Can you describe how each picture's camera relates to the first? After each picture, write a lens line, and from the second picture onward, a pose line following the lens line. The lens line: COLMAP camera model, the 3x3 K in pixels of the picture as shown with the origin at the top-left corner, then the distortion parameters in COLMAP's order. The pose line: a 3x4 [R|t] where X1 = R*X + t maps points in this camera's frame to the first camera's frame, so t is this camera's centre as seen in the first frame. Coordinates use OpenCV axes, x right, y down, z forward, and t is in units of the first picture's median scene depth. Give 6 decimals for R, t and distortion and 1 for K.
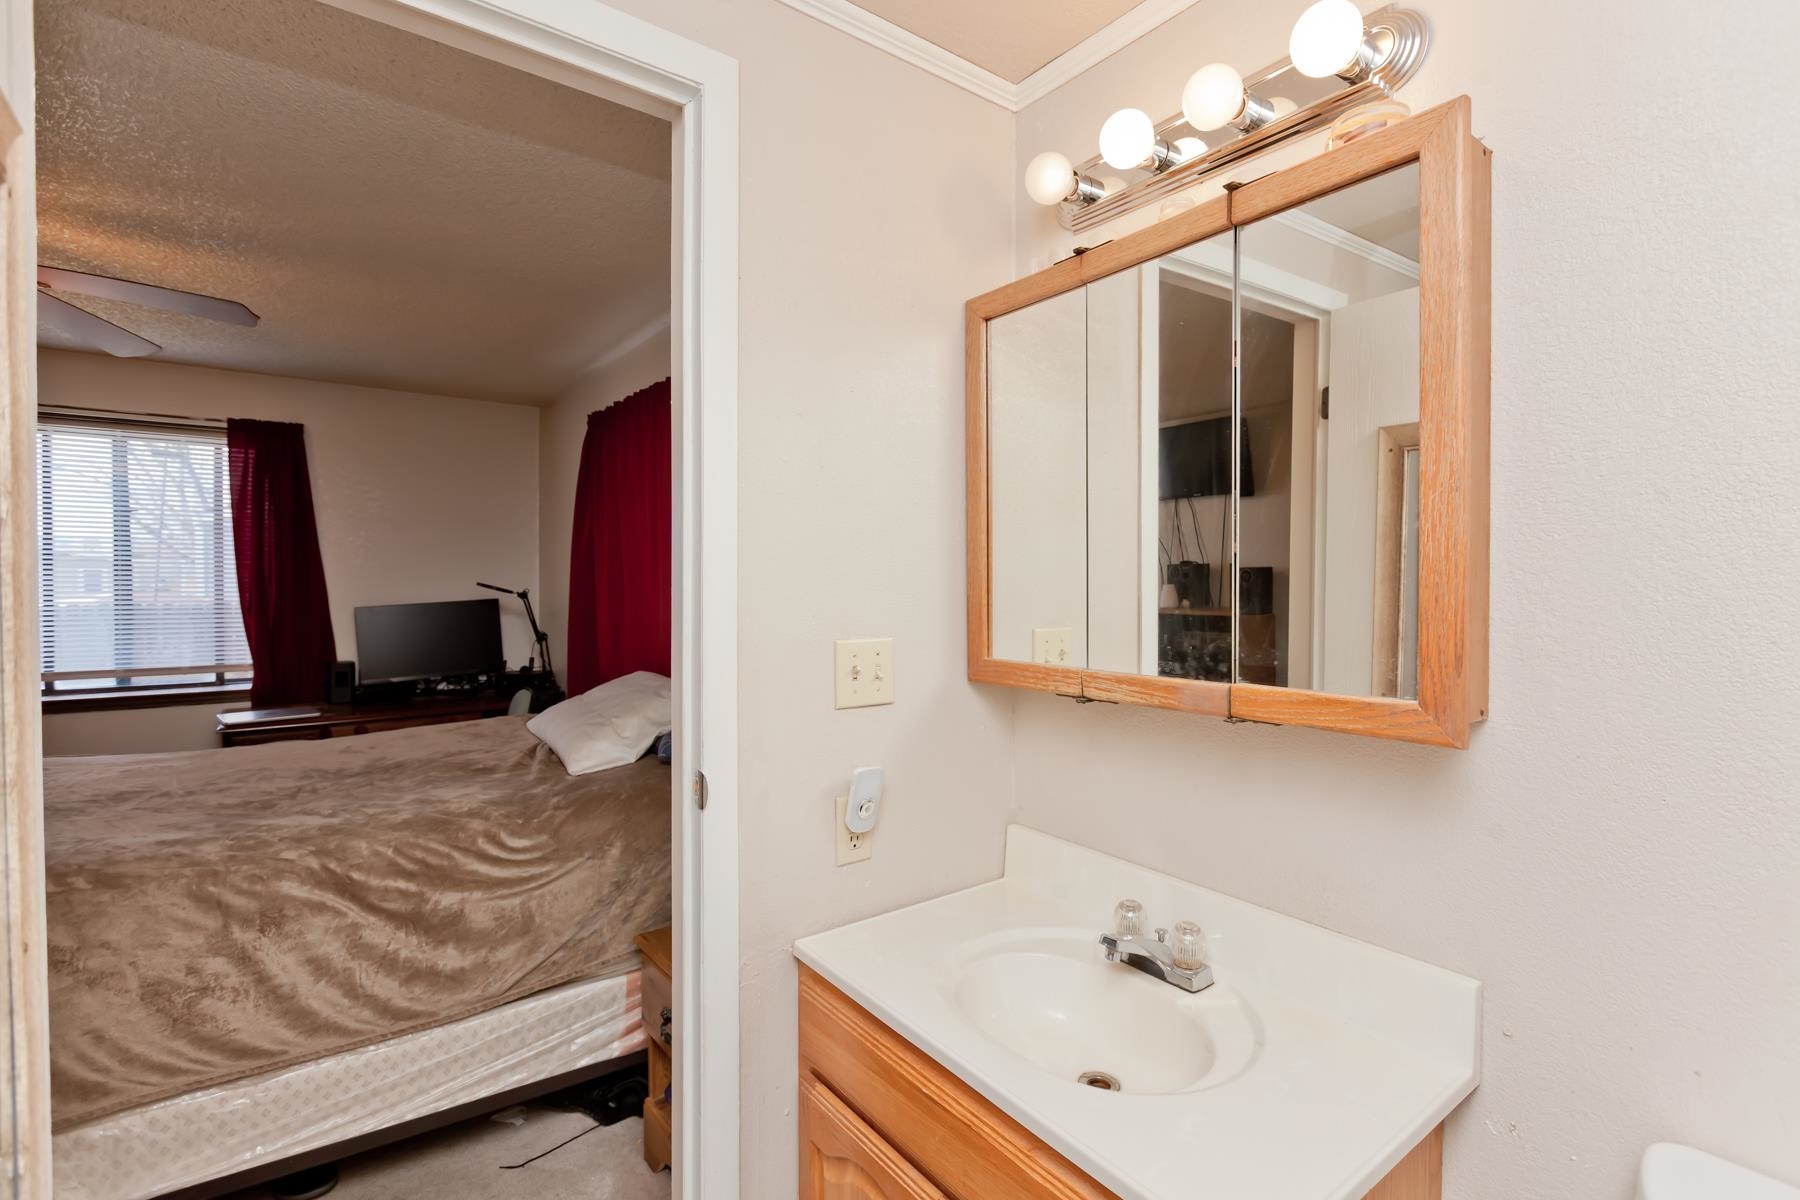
lens RADIAL K [[850.4, 0, 893.3], [0, 850.4, 591.7], [0, 0, 1]] dist [-0.003823, -0.001393]
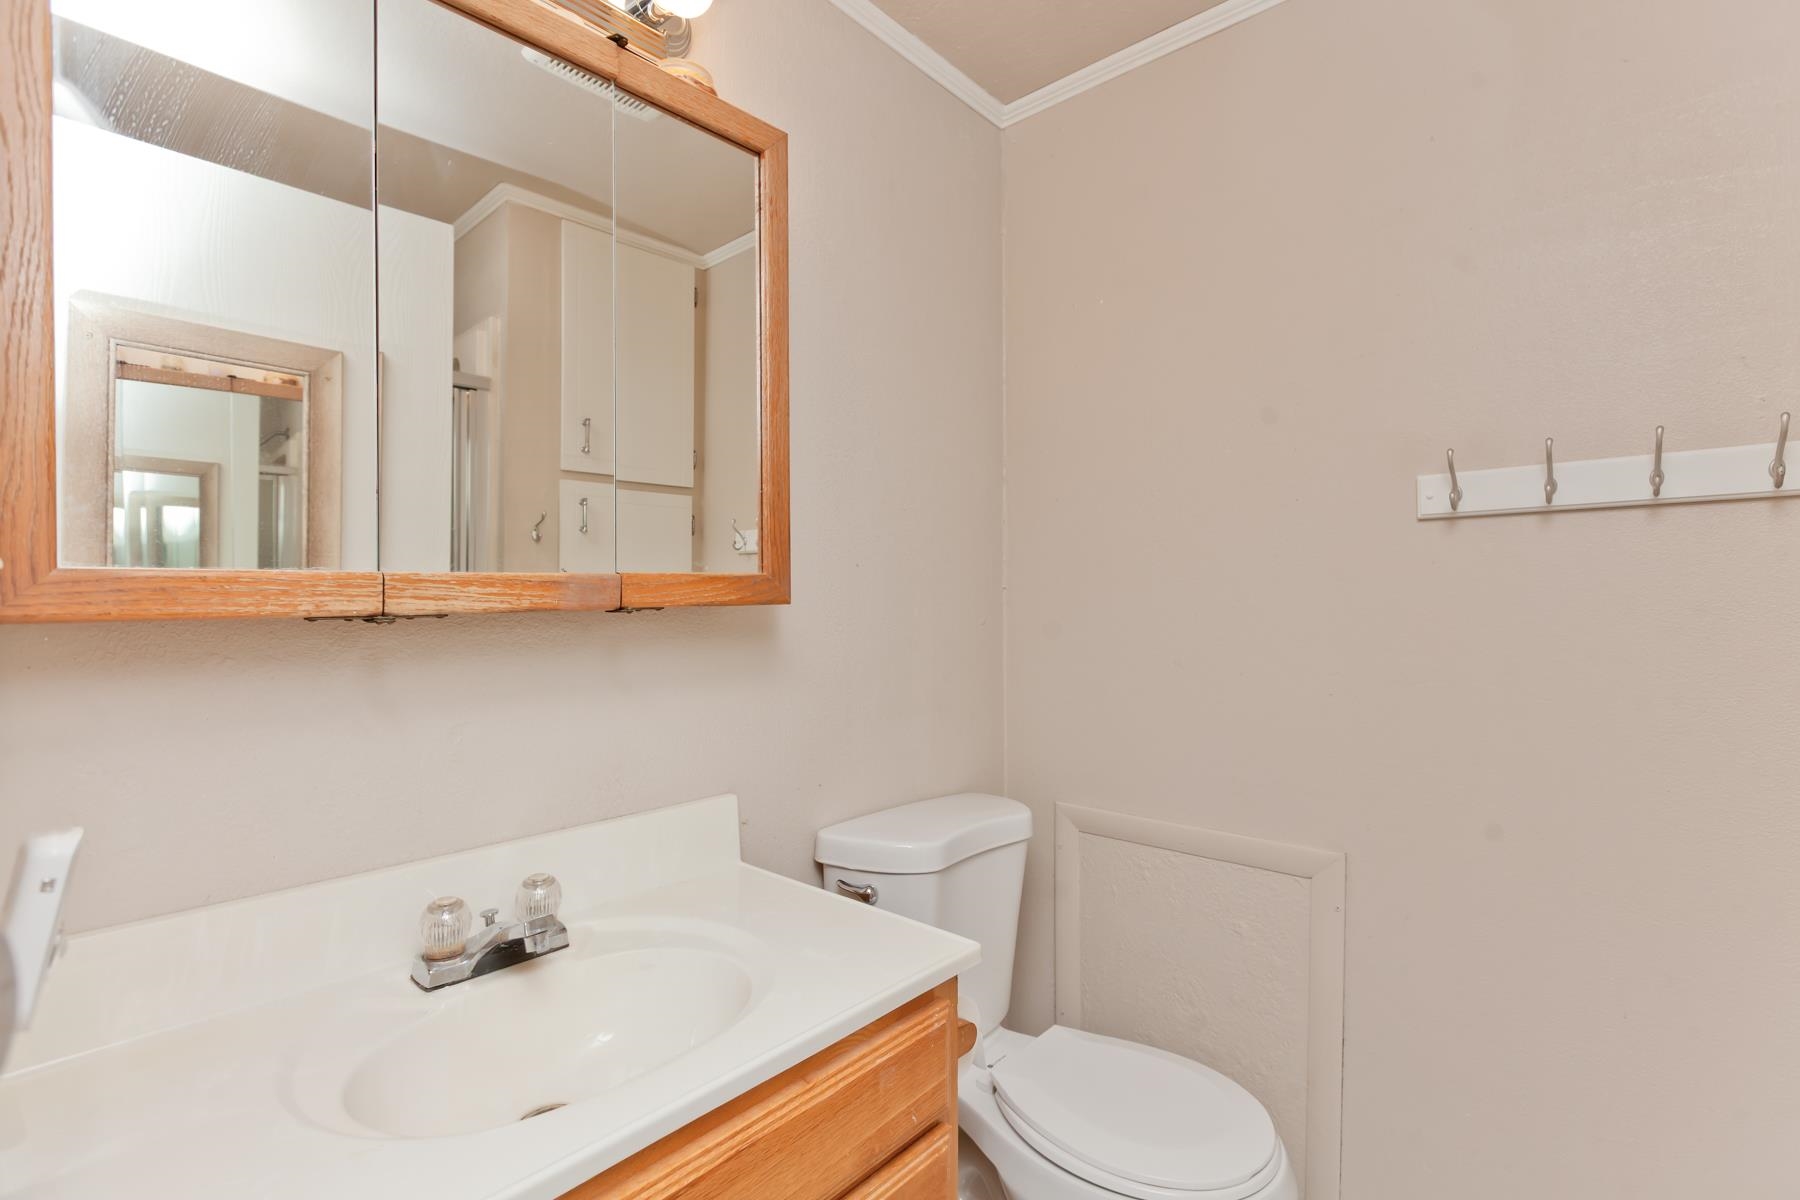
lens RADIAL K [[850.4, 0, 893.3], [0, 850.4, 591.7], [0, 0, 1]] dist [-0.003823, -0.001393]
pose [[-0.177547, 0.018475, 0.983939, -0.490481], [0.035508, 0.999293, -0.012356, 0.130378], [-0.983472, 0.032744, -0.178078, 0.744409]]
